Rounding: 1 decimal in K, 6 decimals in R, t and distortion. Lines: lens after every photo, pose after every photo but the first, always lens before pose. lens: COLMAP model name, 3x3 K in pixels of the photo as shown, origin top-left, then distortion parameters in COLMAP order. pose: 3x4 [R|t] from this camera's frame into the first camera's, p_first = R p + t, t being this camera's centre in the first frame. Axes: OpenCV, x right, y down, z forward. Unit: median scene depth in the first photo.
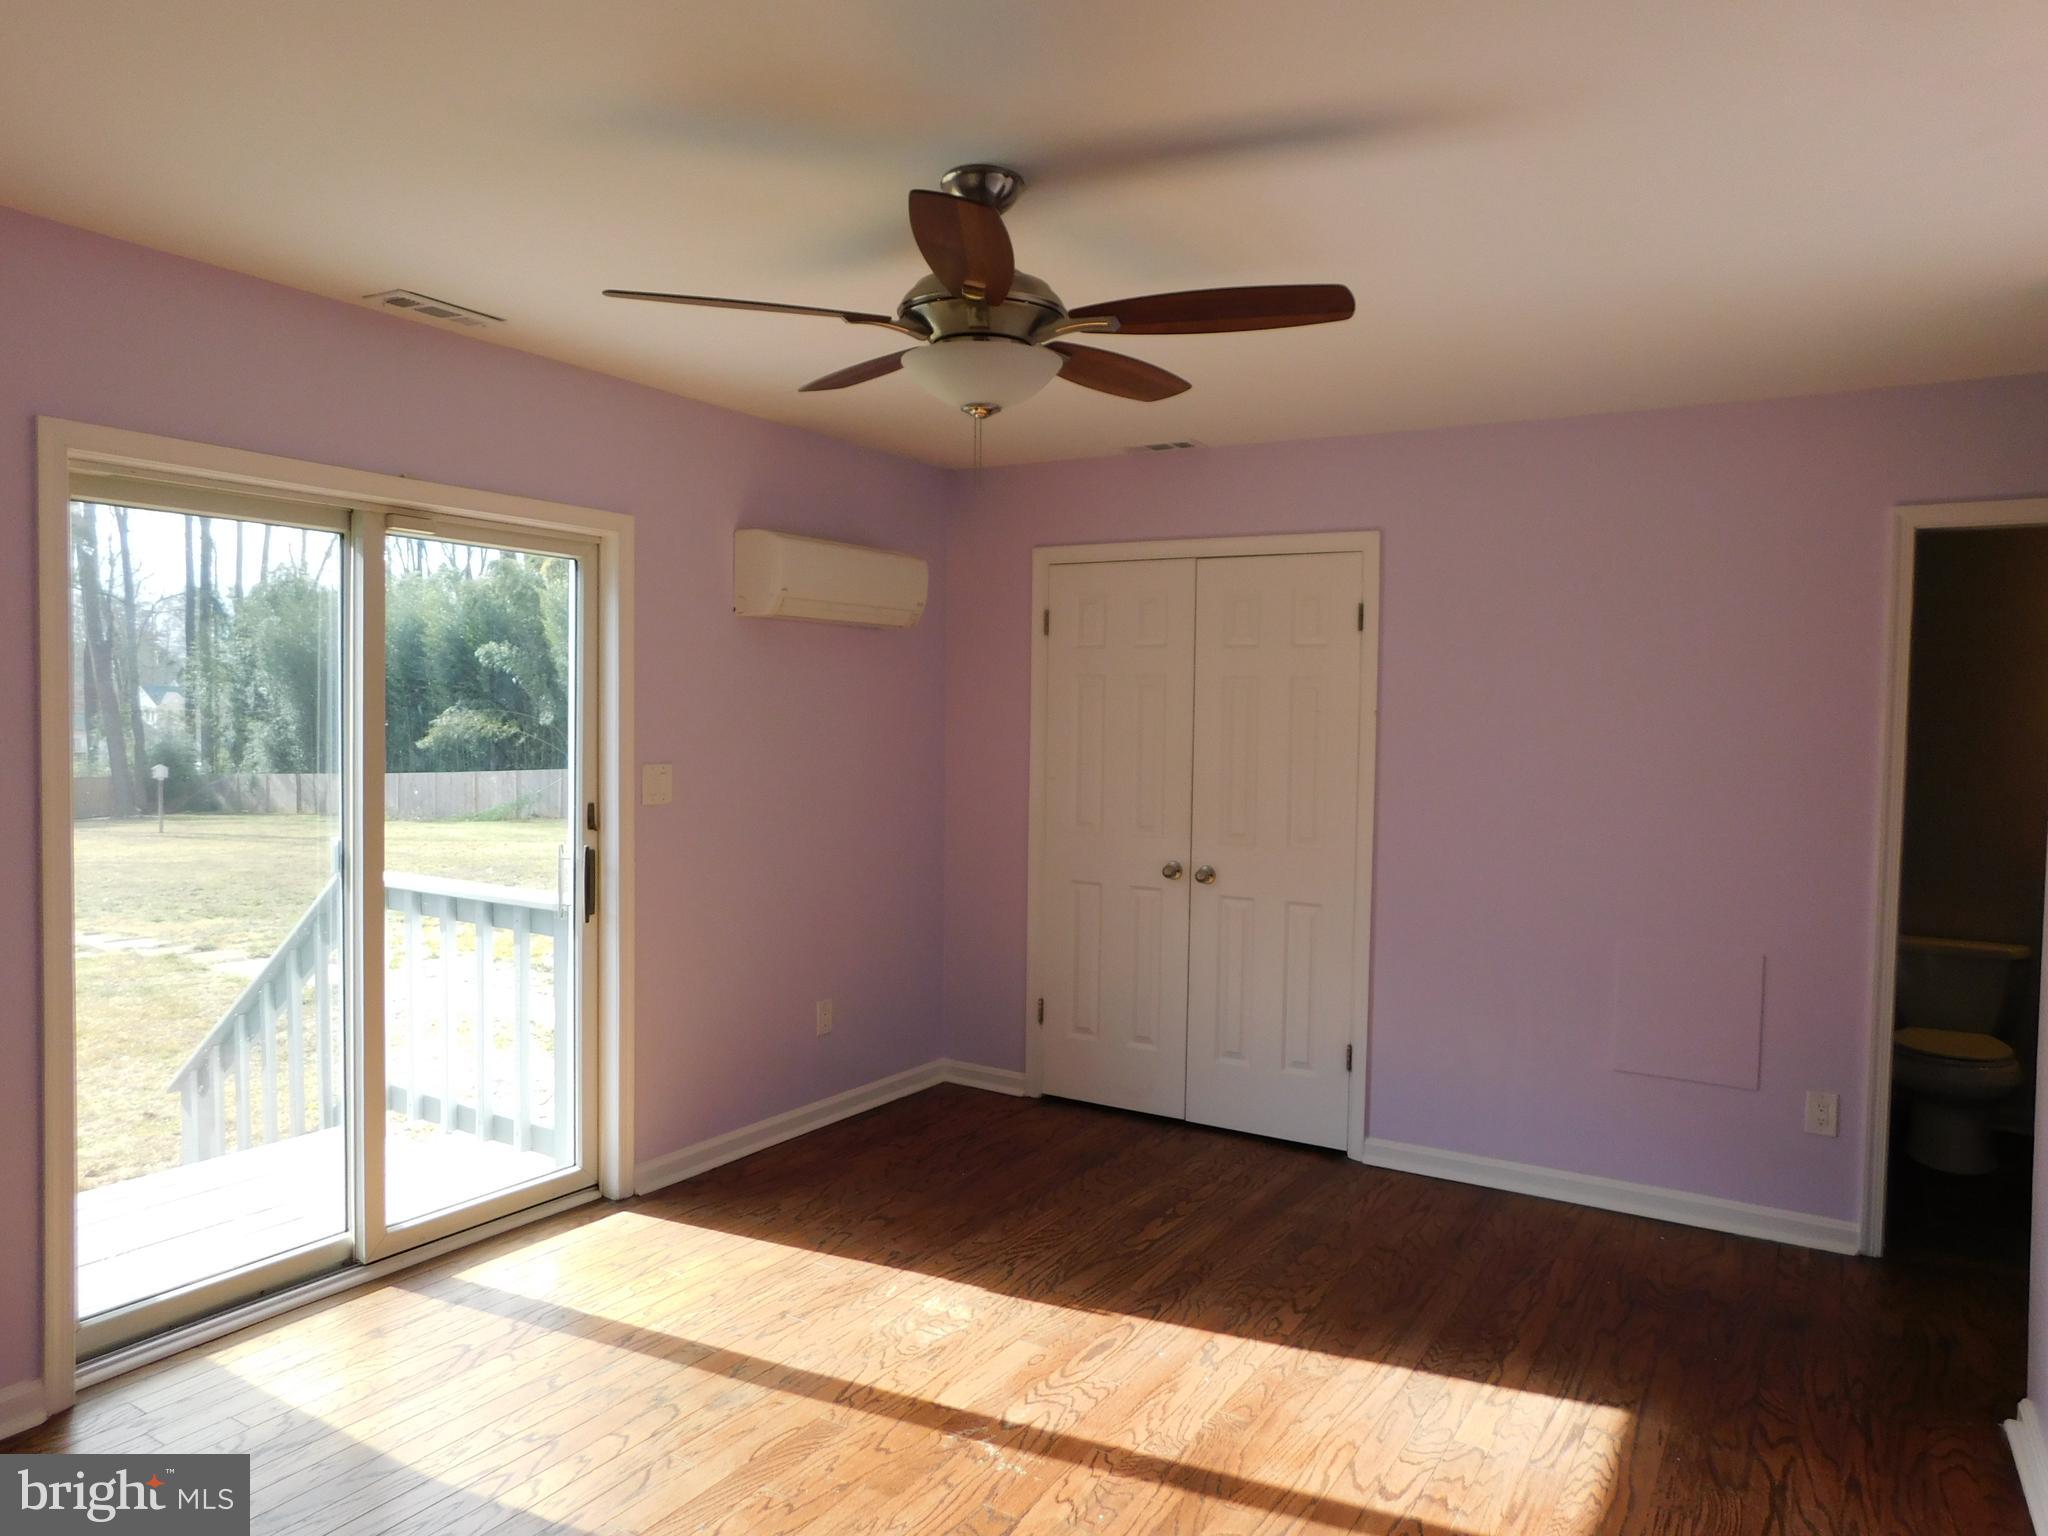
lens RADIAL K [[1362.4, 0, 1016.4], [0, 1362.4, 763.7], [0, 0, 1]] dist [-0.063924, 0.058323]
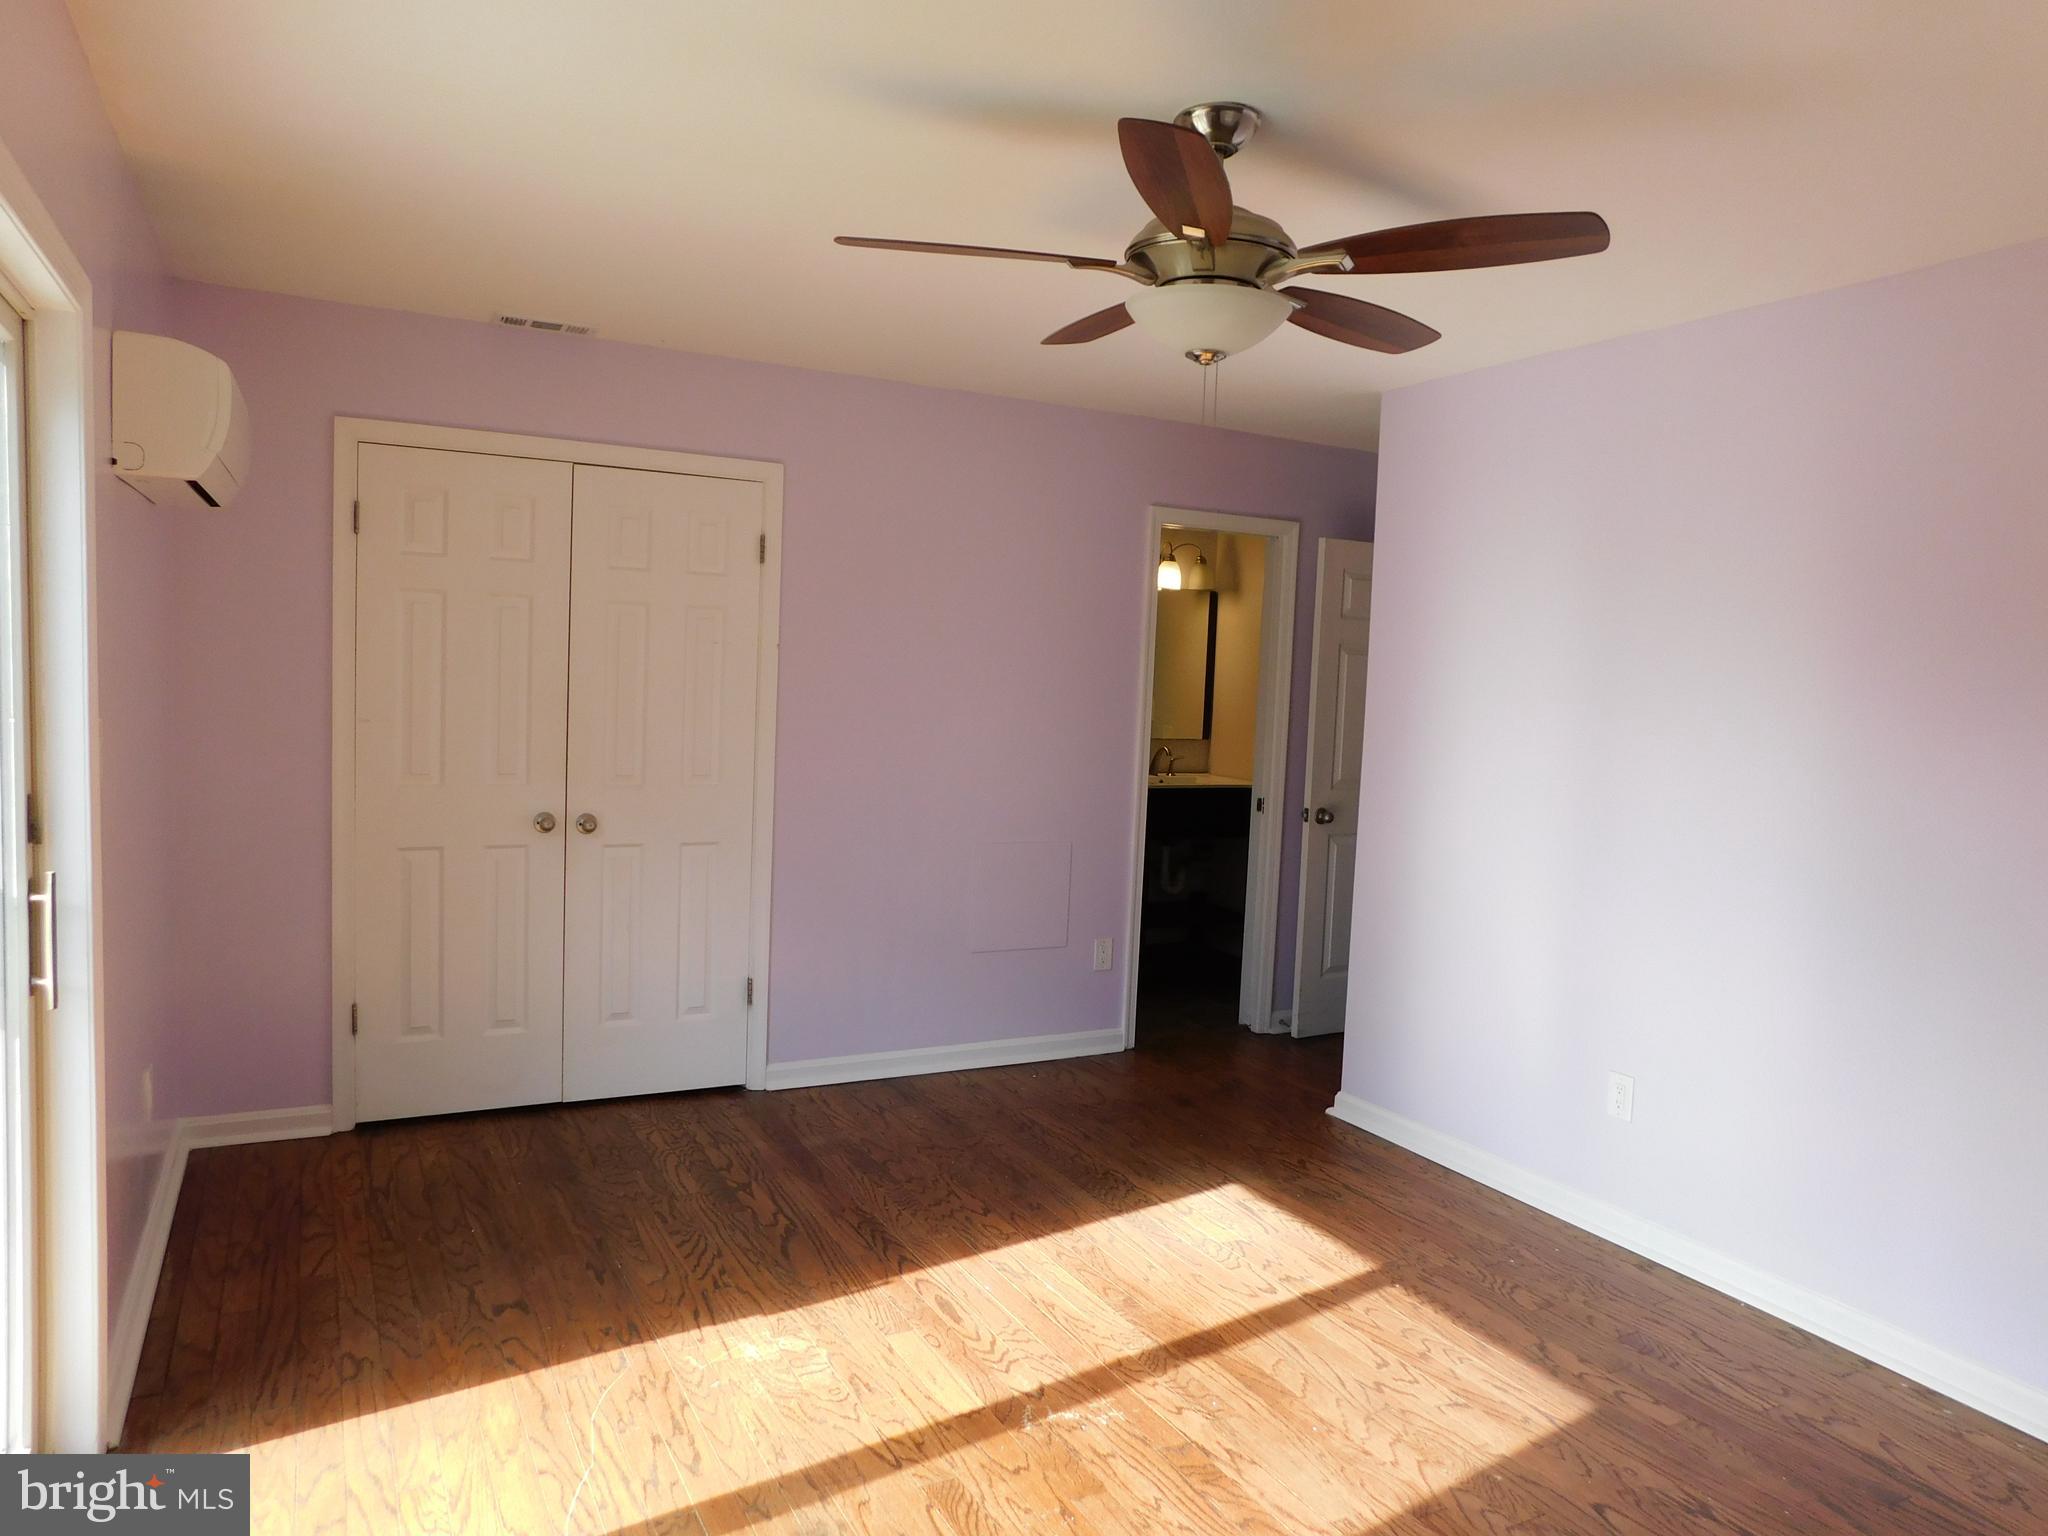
lens RADIAL K [[1362.4, 0, 1016.4], [0, 1362.4, 763.7], [0, 0, 1]] dist [-0.063924, 0.058323]
pose [[0.506436, -0.058007, 0.860324, -0.636308], [0.001356, 0.997787, 0.066477, -0.021199], [-0.862276, -0.032500, 0.505394, 0.412827]]
